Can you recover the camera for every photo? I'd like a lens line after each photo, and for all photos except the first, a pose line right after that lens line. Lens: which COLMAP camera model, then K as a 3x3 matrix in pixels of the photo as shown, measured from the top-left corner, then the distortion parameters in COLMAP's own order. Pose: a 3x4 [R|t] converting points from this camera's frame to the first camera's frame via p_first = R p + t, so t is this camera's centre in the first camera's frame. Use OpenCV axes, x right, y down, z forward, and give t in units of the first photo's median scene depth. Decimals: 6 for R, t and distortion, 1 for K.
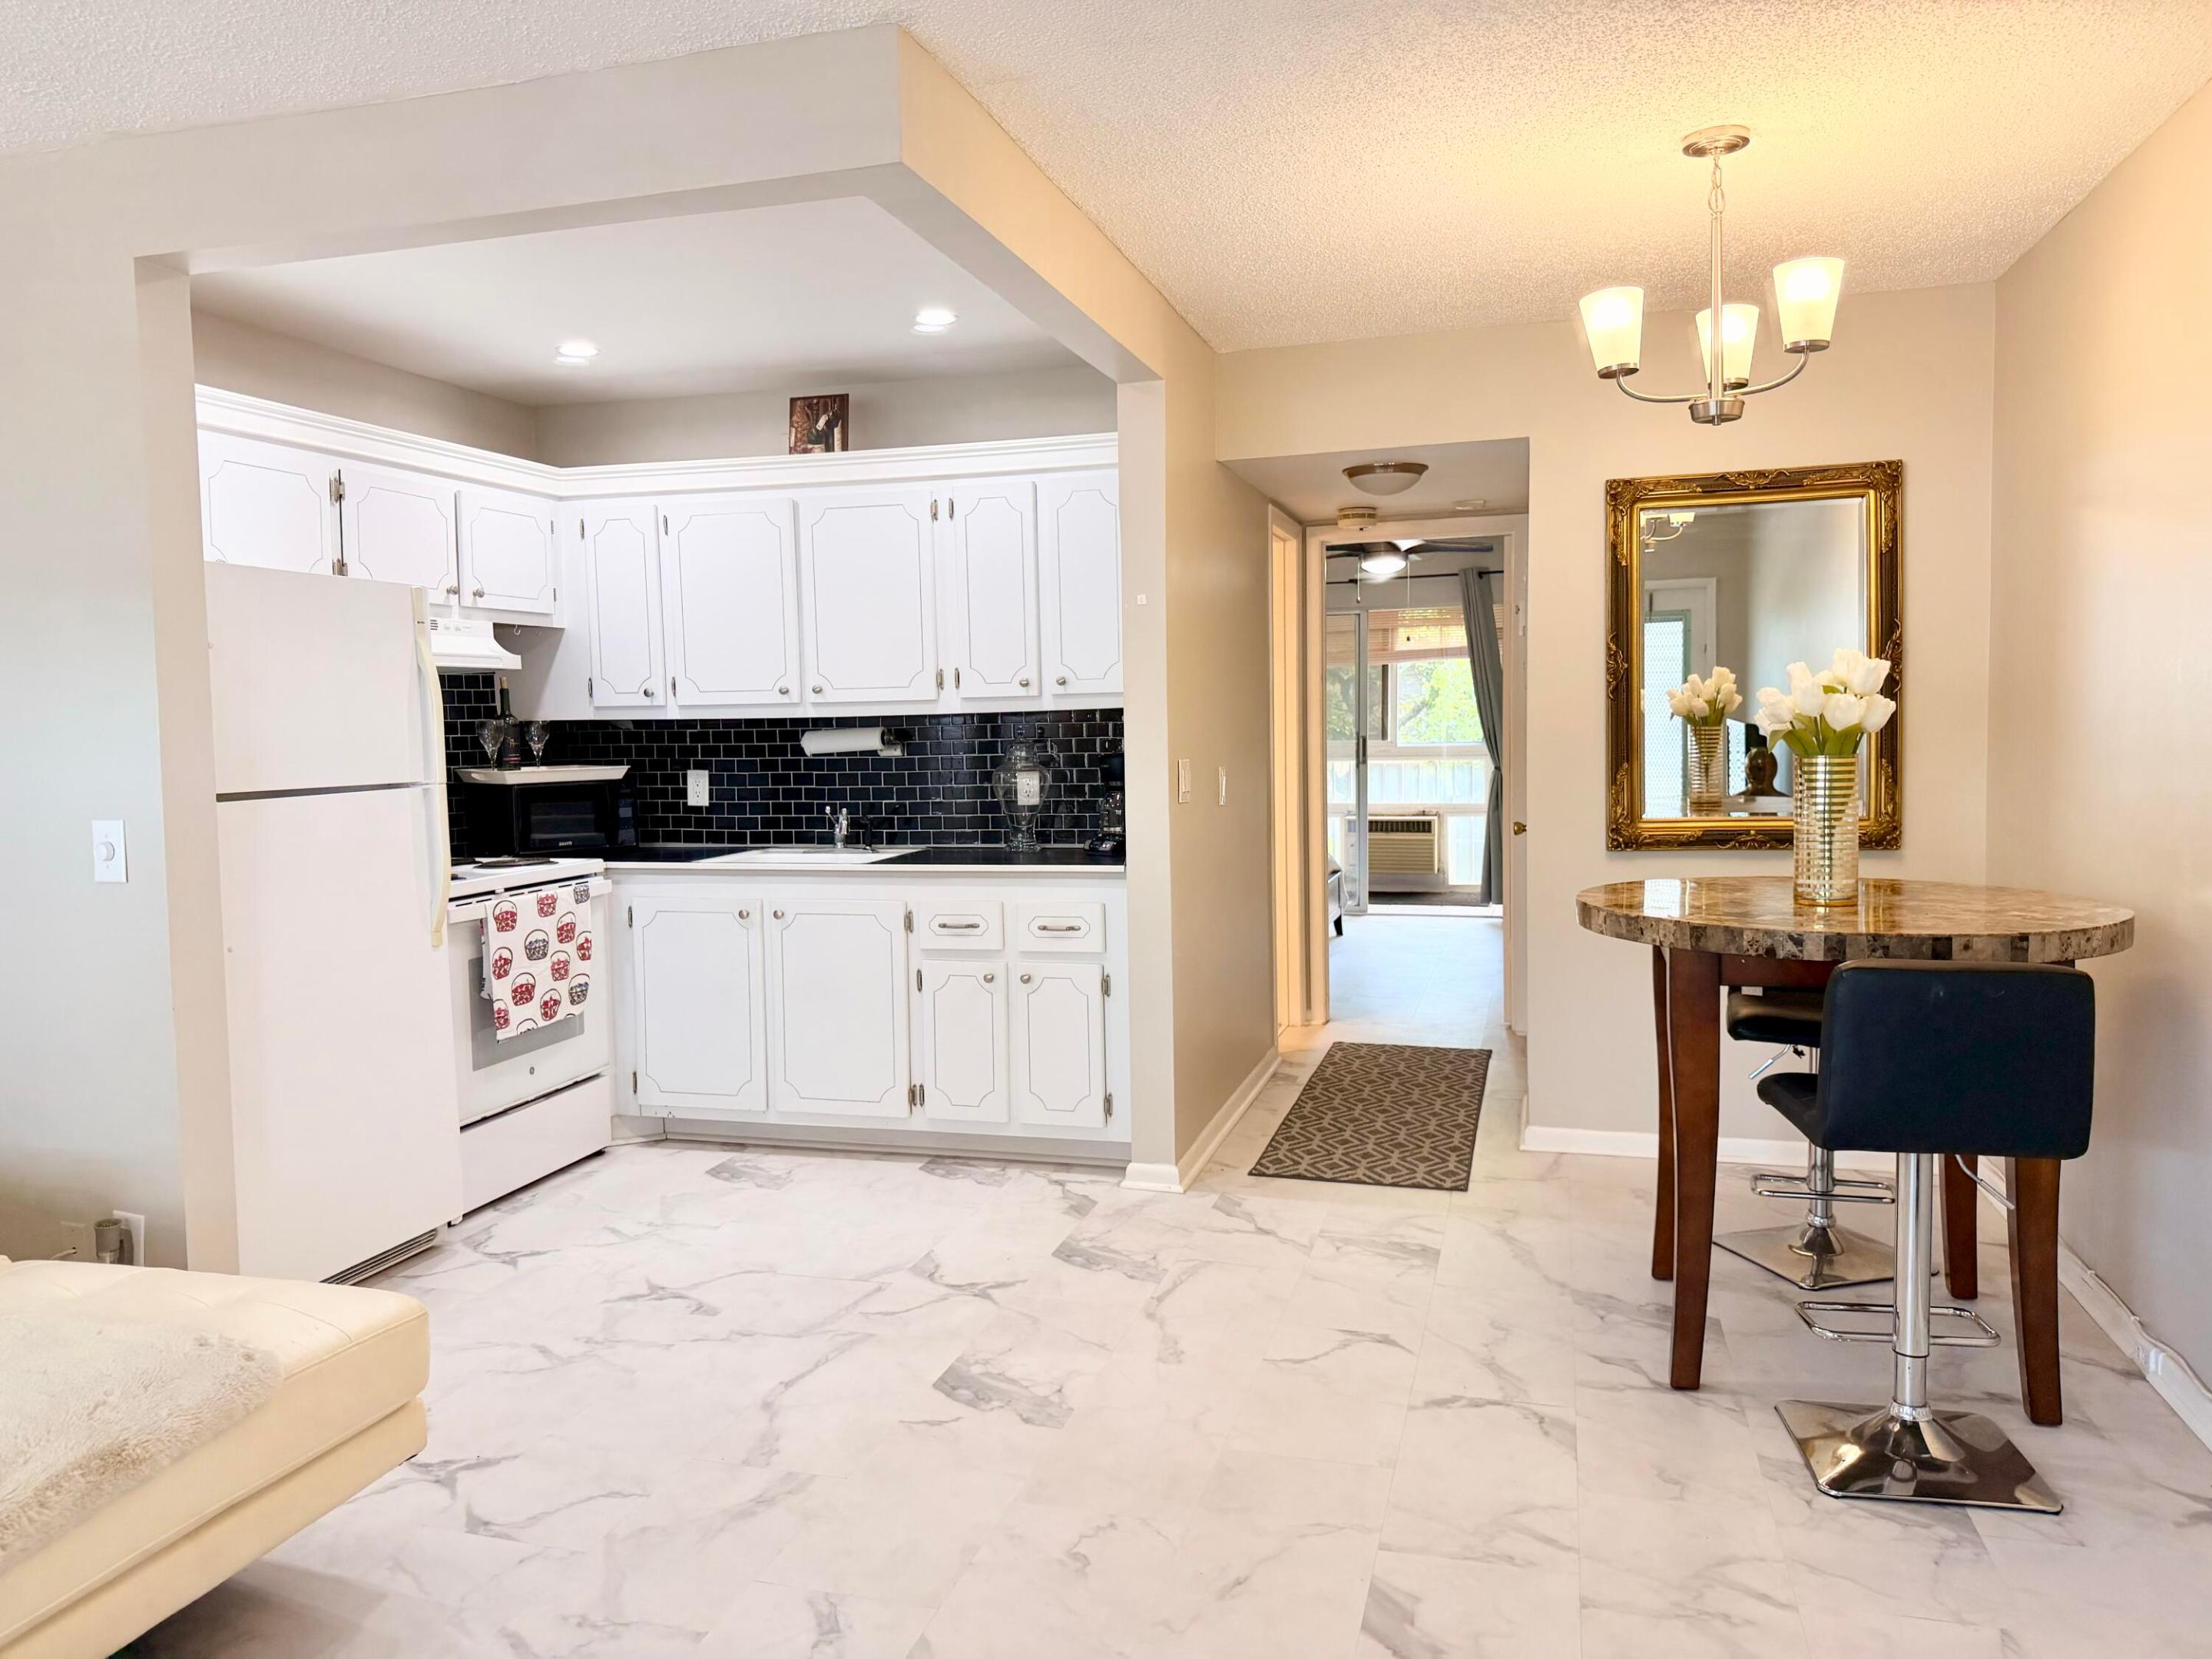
lens RADIAL K [[1552.3, 0, 1106.1], [0, 1552.3, 812.4], [0, 0, 1]] dist [0.064736, -0.104056]
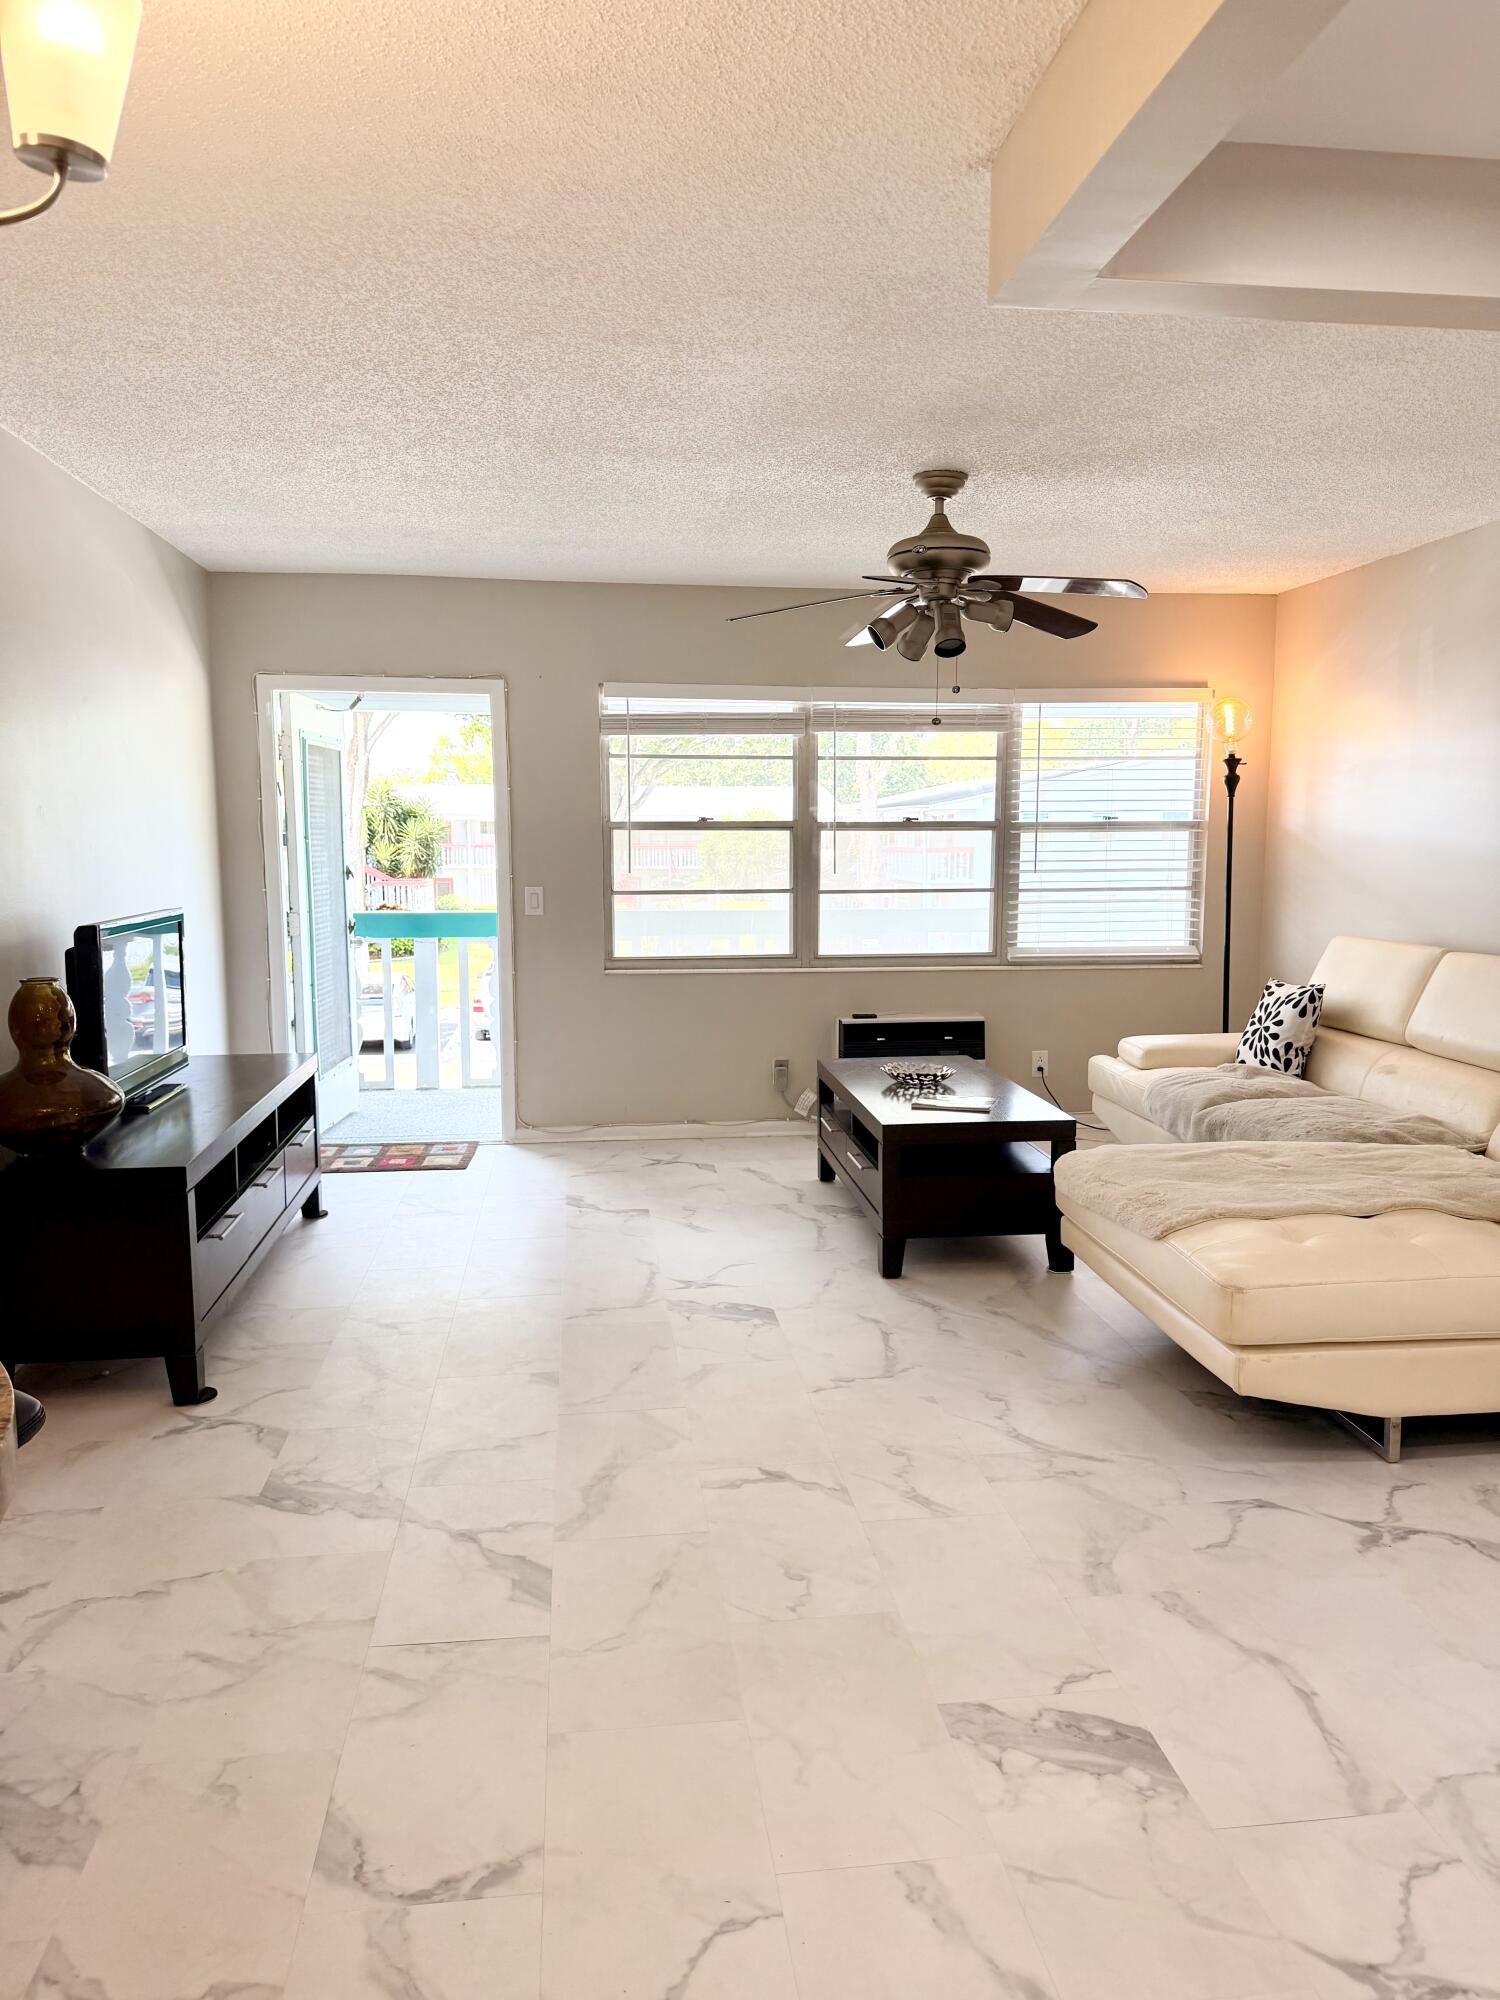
lens RADIAL K [[1403.5, 0, 759.9], [0, 1403.5, 1005.3], [0, 0, 1]] dist [0.064736, -0.104056]
pose [[-0.917388, 0.067354, -0.392254, 0.236709], [-0.008440, 0.982062, 0.188368, -0.087940], [0.397905, 0.176117, -0.900364, 1.114295]]
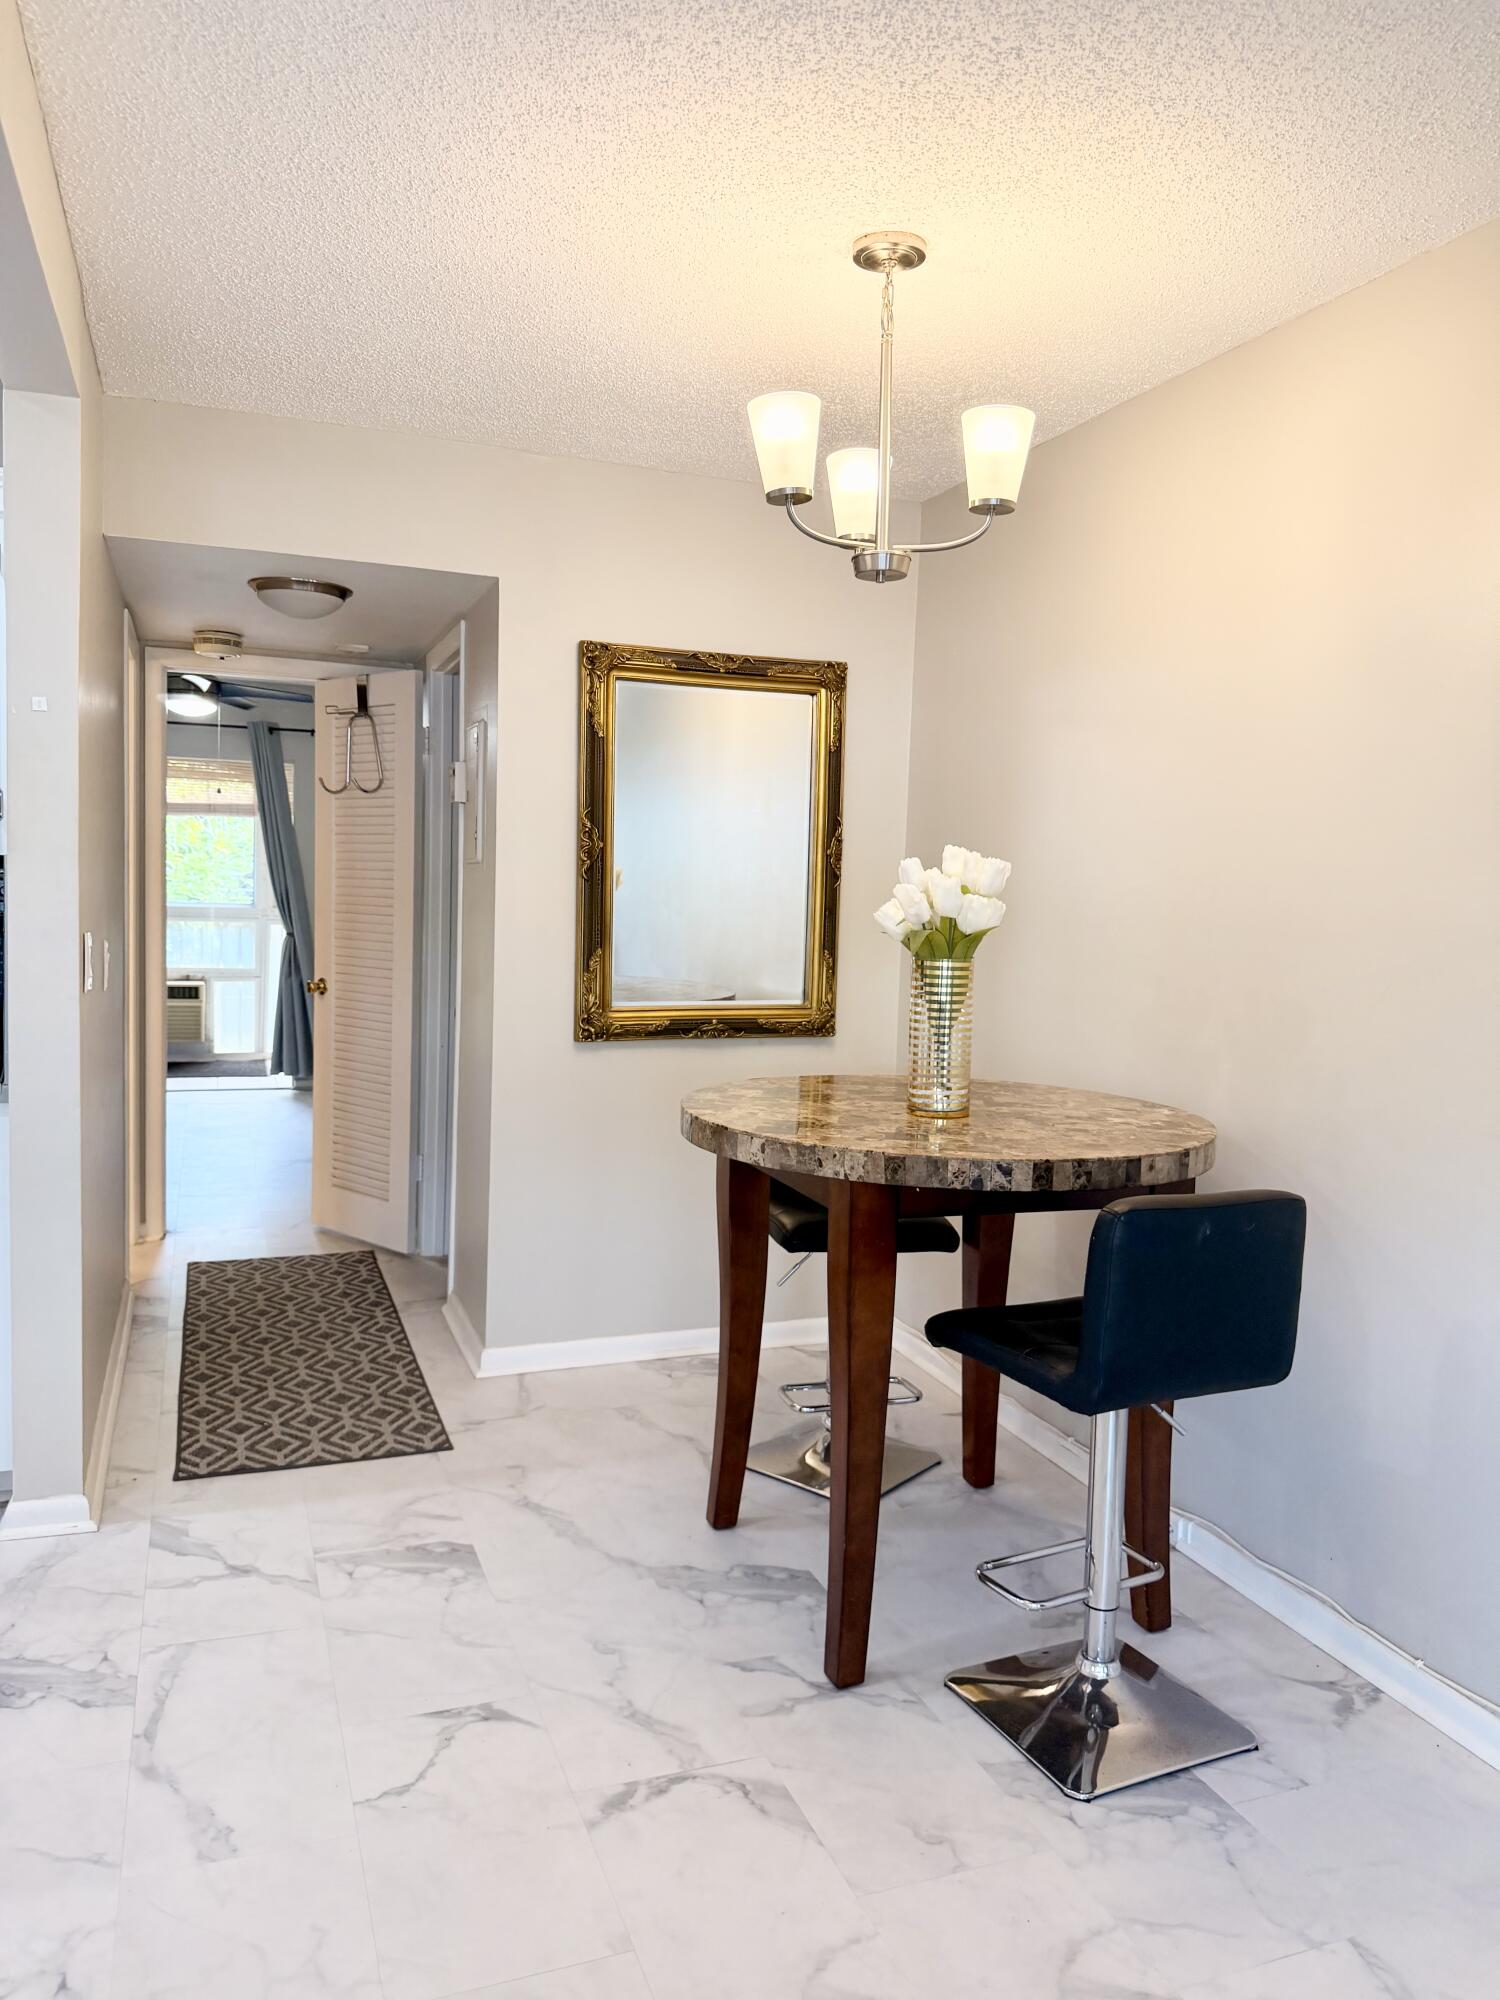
lens RADIAL K [[1403.5, 0, 758.6], [0, 1403.5, 996.4], [0, 0, 1]] dist [0.064736, -0.104056]
pose [[0.795970, -0.003263, 0.605327, -0.107896], [-0.010378, 0.999765, 0.019036, -0.022311], [-0.605247, -0.021435, 0.795749, 0.300138]]
